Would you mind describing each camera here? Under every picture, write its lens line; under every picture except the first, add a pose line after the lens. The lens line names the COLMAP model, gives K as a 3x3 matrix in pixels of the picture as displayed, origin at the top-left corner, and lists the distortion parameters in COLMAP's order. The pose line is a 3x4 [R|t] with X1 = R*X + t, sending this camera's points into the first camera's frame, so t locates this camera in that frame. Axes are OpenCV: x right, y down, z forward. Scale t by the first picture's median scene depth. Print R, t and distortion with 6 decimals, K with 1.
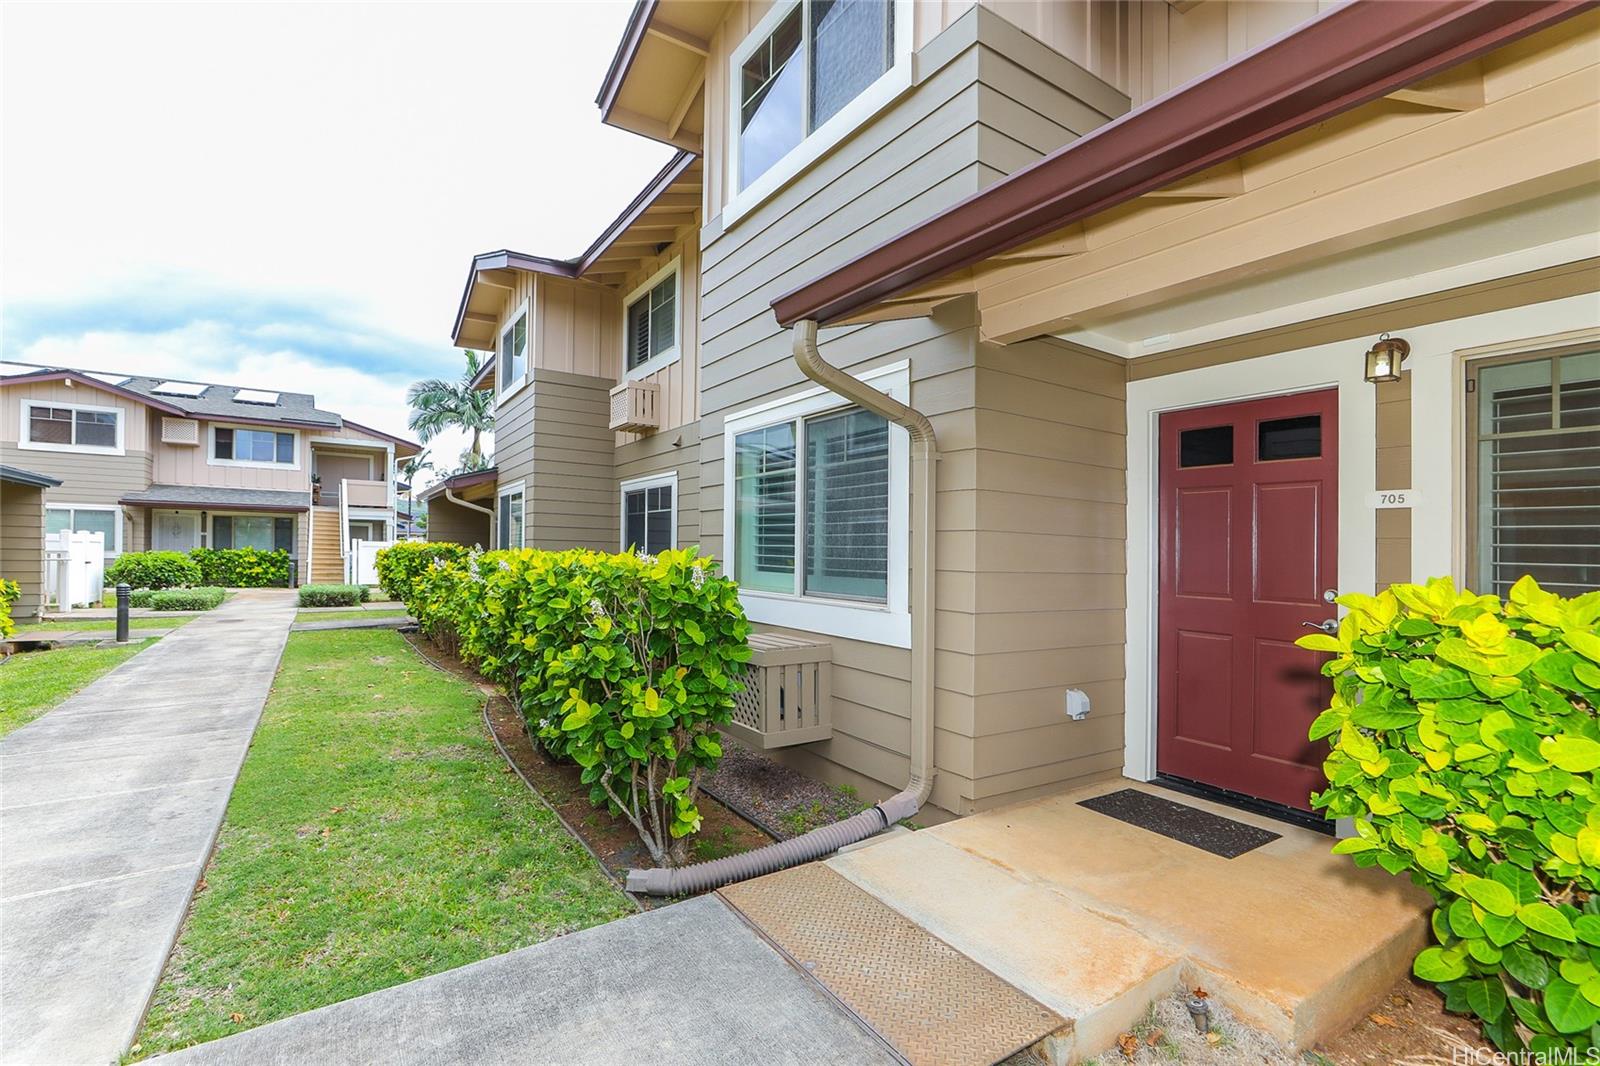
lens RADIAL K [[733.1, 0, 801.5], [0, 733.1, 539.9], [0, 0, 1]] dist [-0.029970, 0.015480]
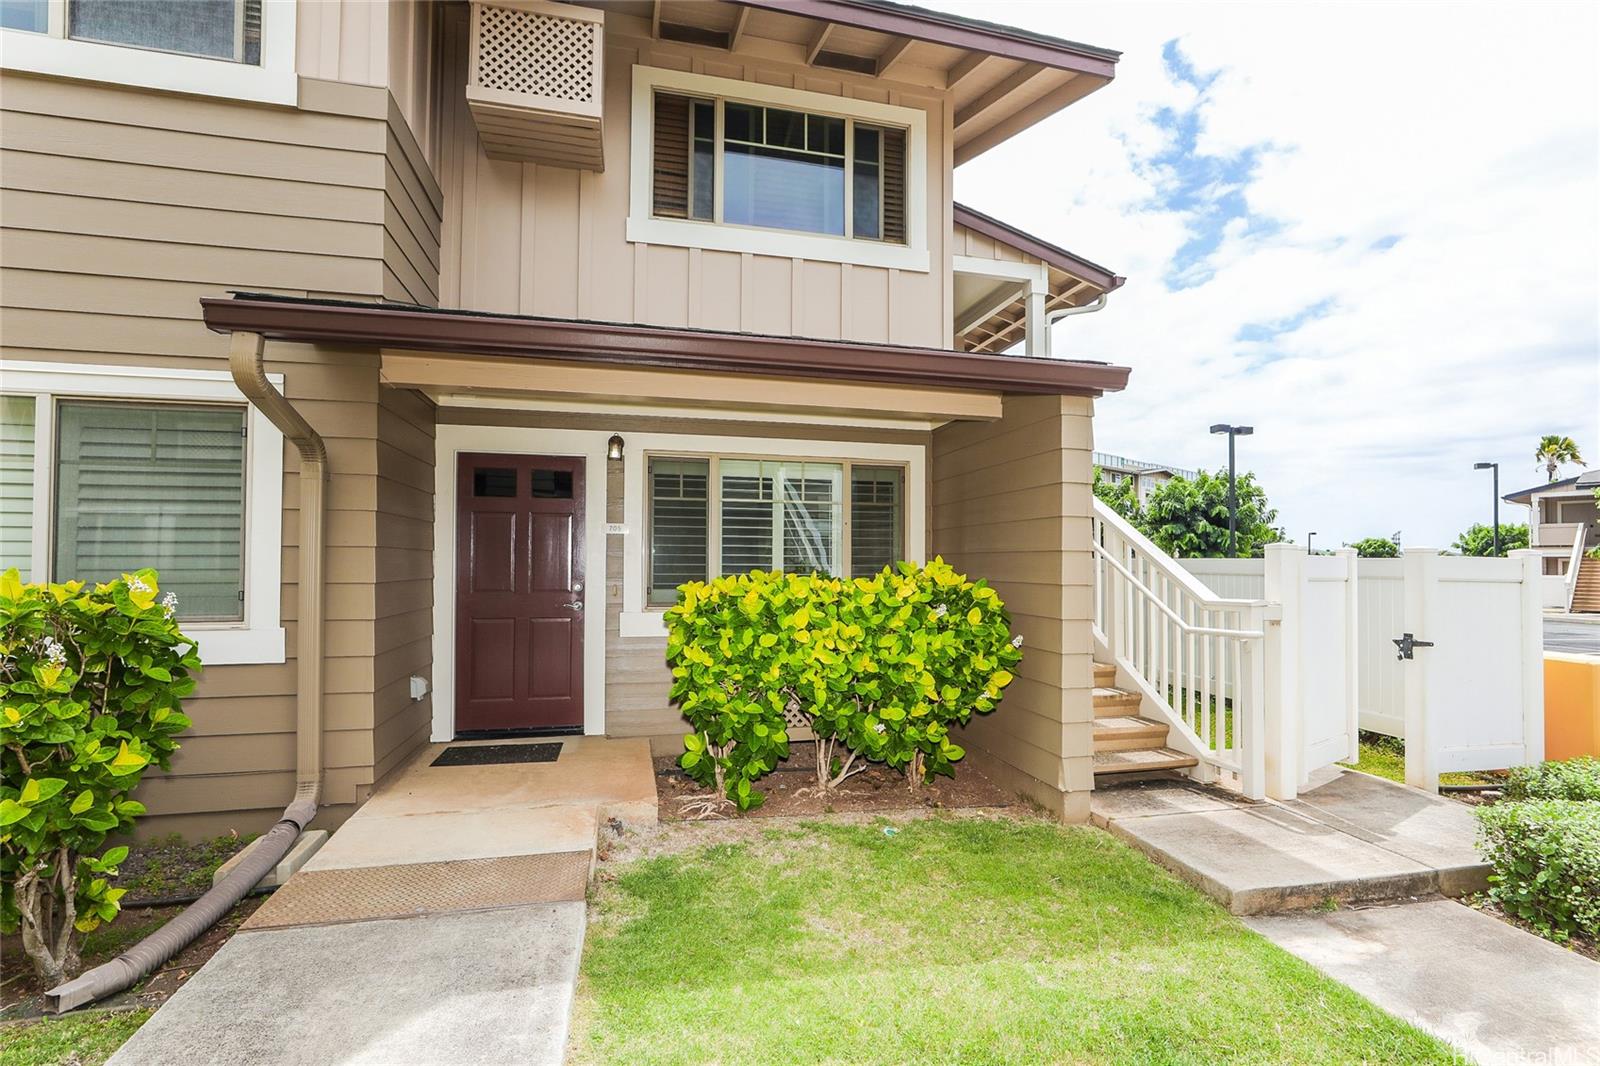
lens RADIAL K [[739.8, 0, 809.1], [0, 739.8, 529.6], [0, 0, 1]] dist [-0.029149, 0.015354]
pose [[0.329044, 0.015566, 0.944186, -0.631482], [-0.012554, 0.999848, -0.012109, -0.035220], [-0.944231, -0.007869, 0.329190, -0.017055]]
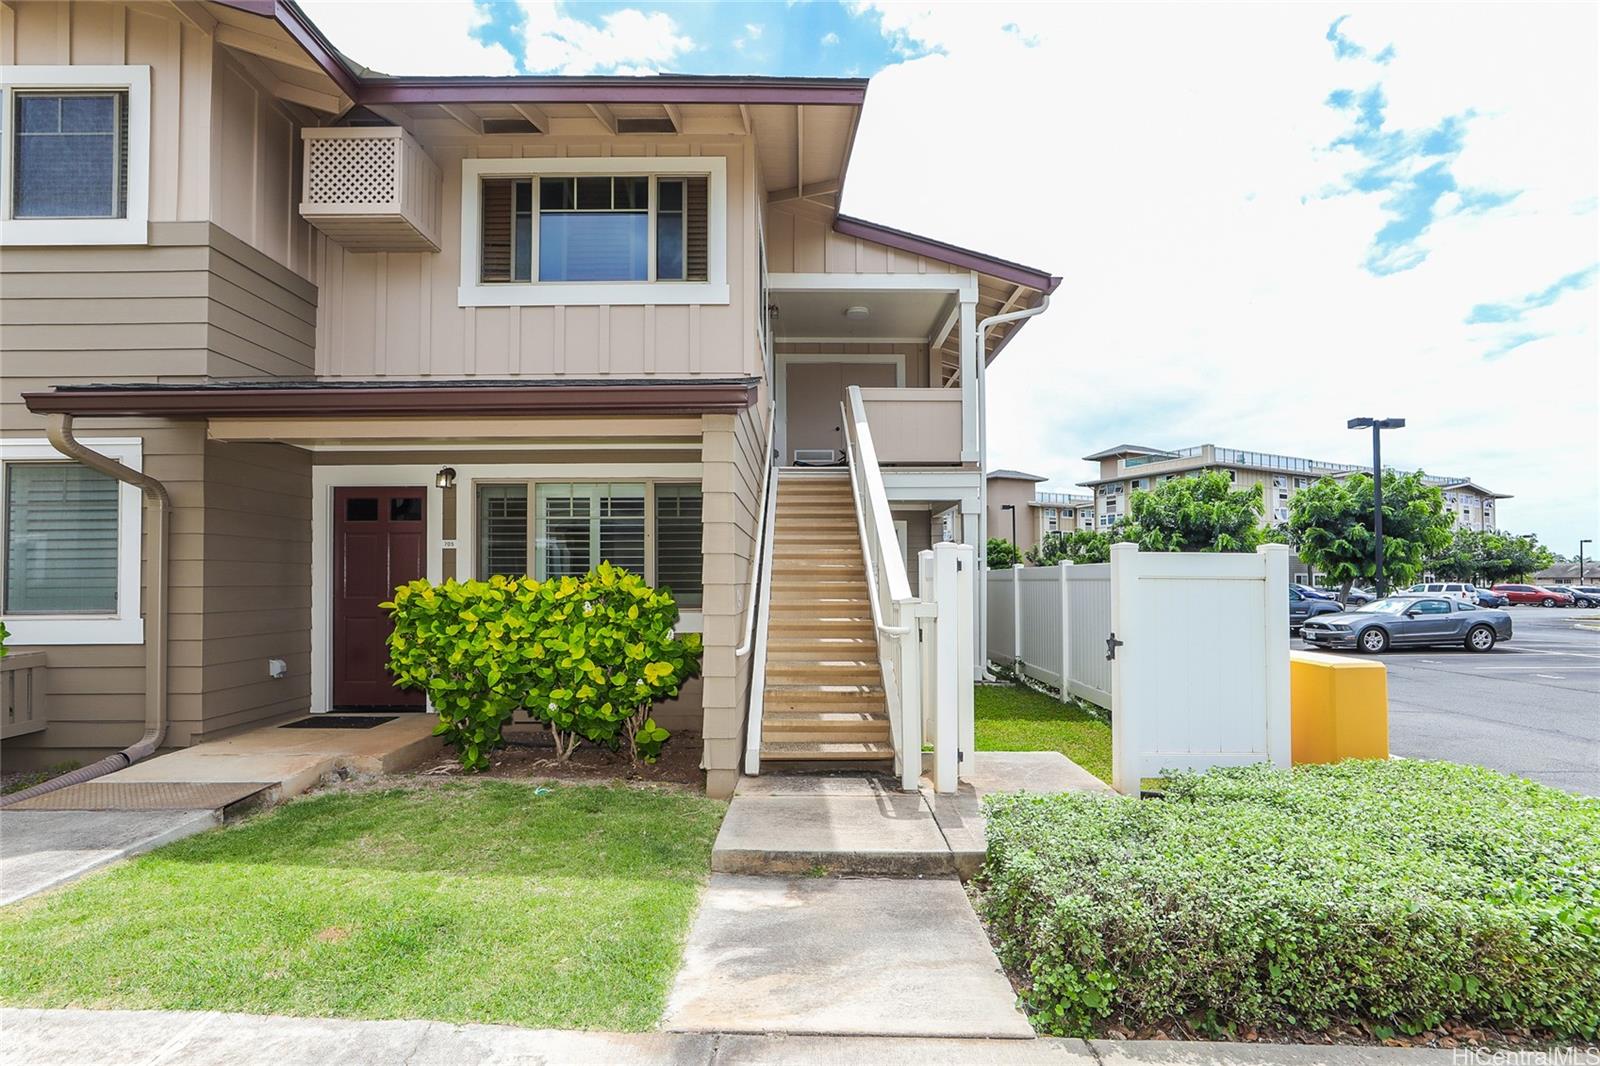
lens RADIAL K [[739.6, 0, 813.9], [0, 739.6, 550.4], [0, 0, 1]] dist [-0.038252, 0.016268]
pose [[0.535000, 0.005264, 0.844836, -0.377578], [0.005509, 0.999938, -0.009719, -0.011200], [-0.844834, 0.009853, 0.534937, -0.939902]]
